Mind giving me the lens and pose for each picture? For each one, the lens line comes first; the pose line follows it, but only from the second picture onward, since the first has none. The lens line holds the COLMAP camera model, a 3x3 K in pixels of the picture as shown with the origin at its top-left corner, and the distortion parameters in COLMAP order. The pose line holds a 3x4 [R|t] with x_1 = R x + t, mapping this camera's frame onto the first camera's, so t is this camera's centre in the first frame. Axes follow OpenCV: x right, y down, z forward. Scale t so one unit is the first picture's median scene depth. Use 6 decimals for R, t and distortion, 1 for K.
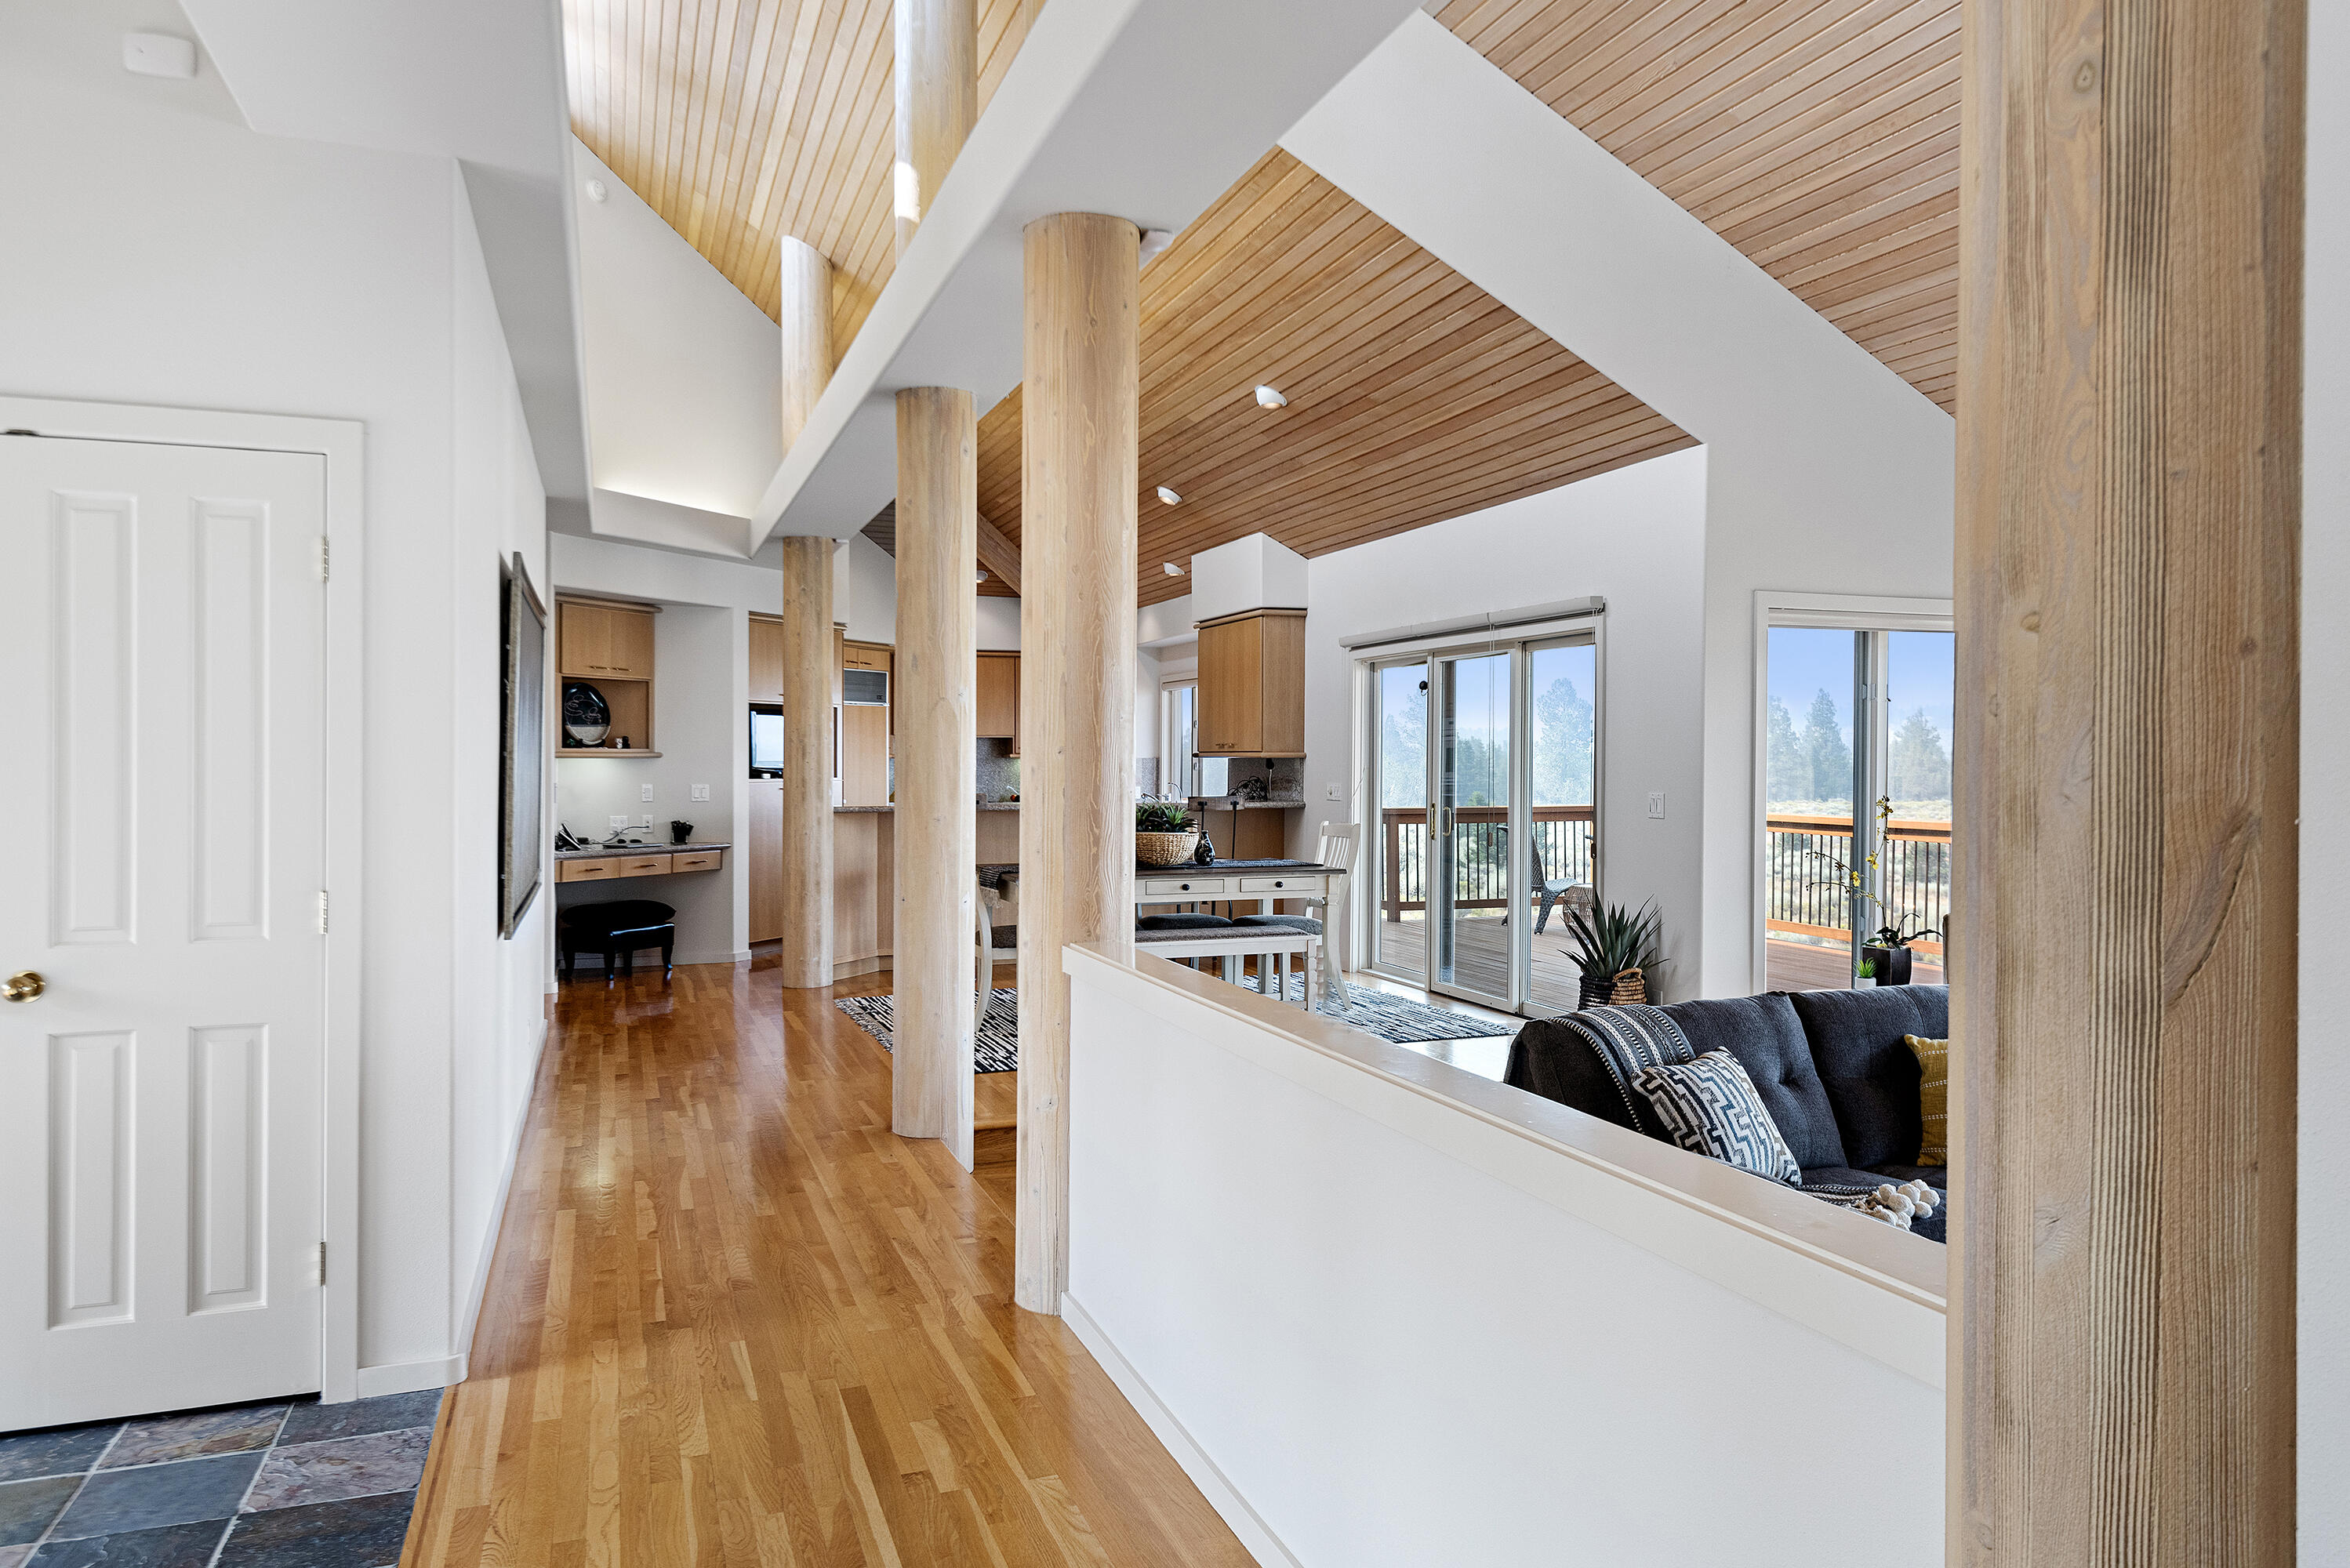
lens RADIAL K [[1598.9, 0, 1175.0], [0, 1598.9, 784.0], [0, 0, 1]] dist [0.003030, 0.000253]
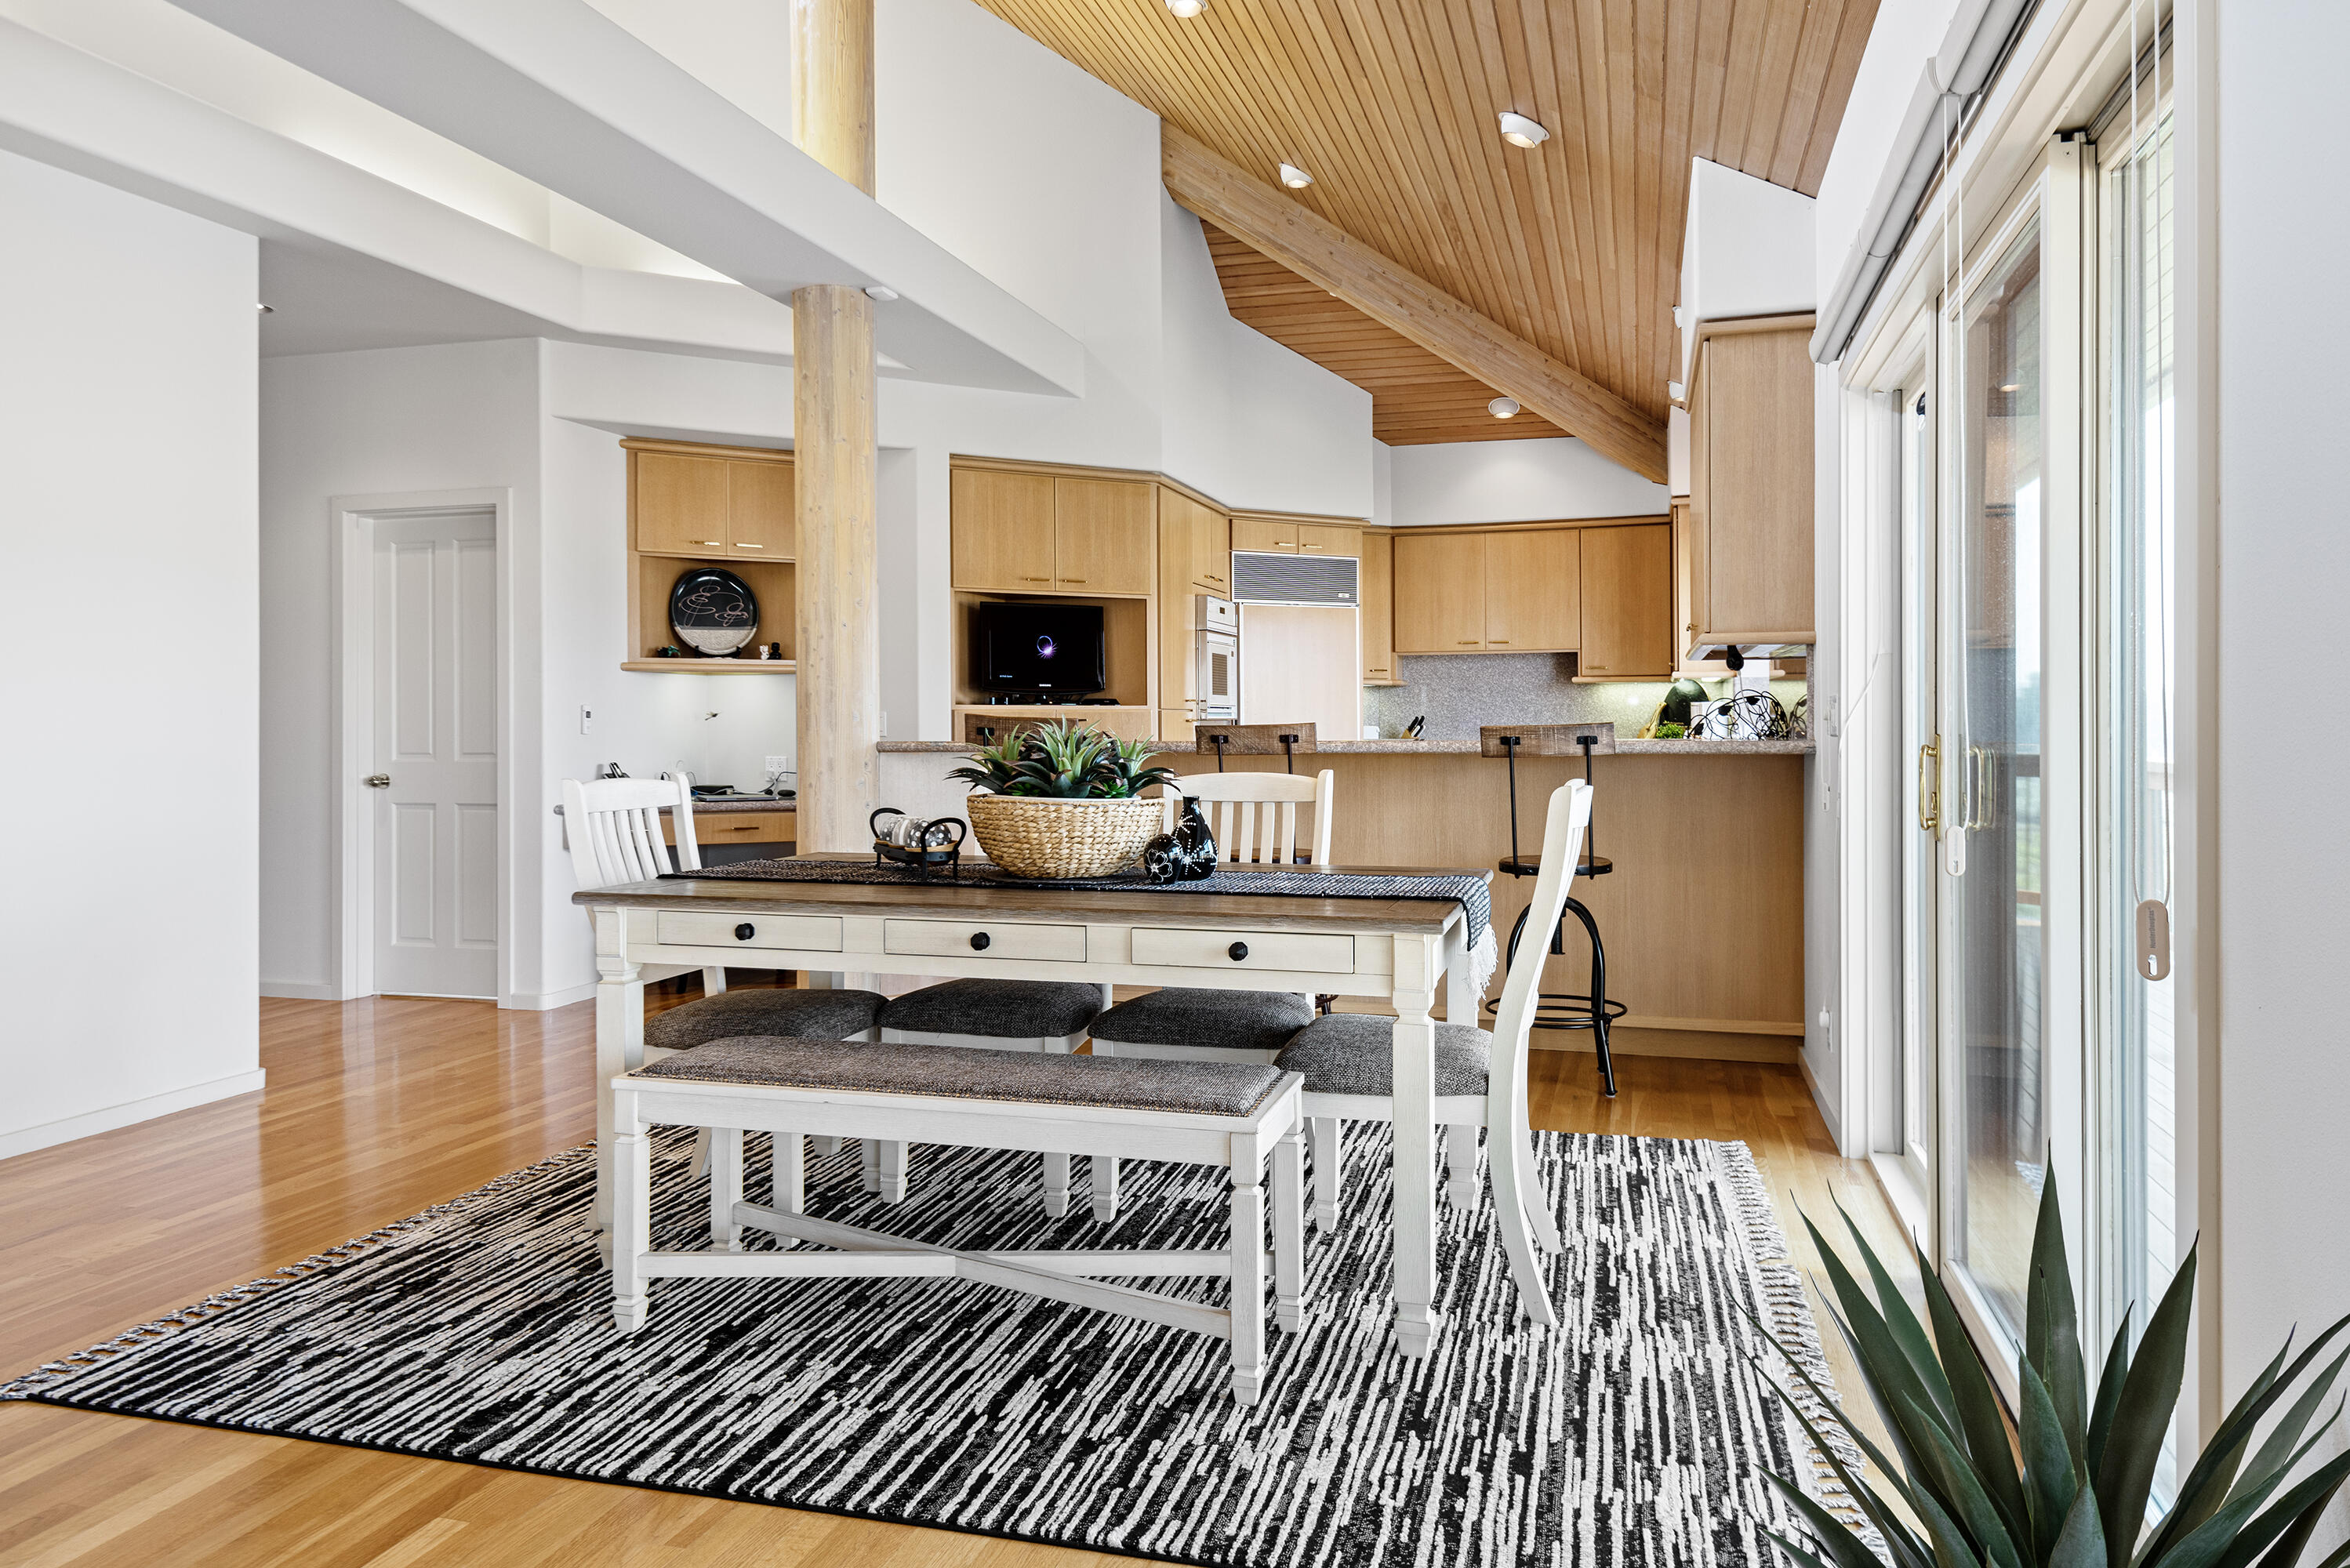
lens RADIAL K [[1523.6, 0, 1175.0], [0, 1523.6, 784.0], [0, 0, 1]] dist [0.003066, 0.000581]
pose [[0.805874, 0.021678, -0.591690, 0.201937], [-0.004901, 0.999540, 0.029946, 0.011930], [0.592067, -0.021232, 0.805609, 0.566252]]
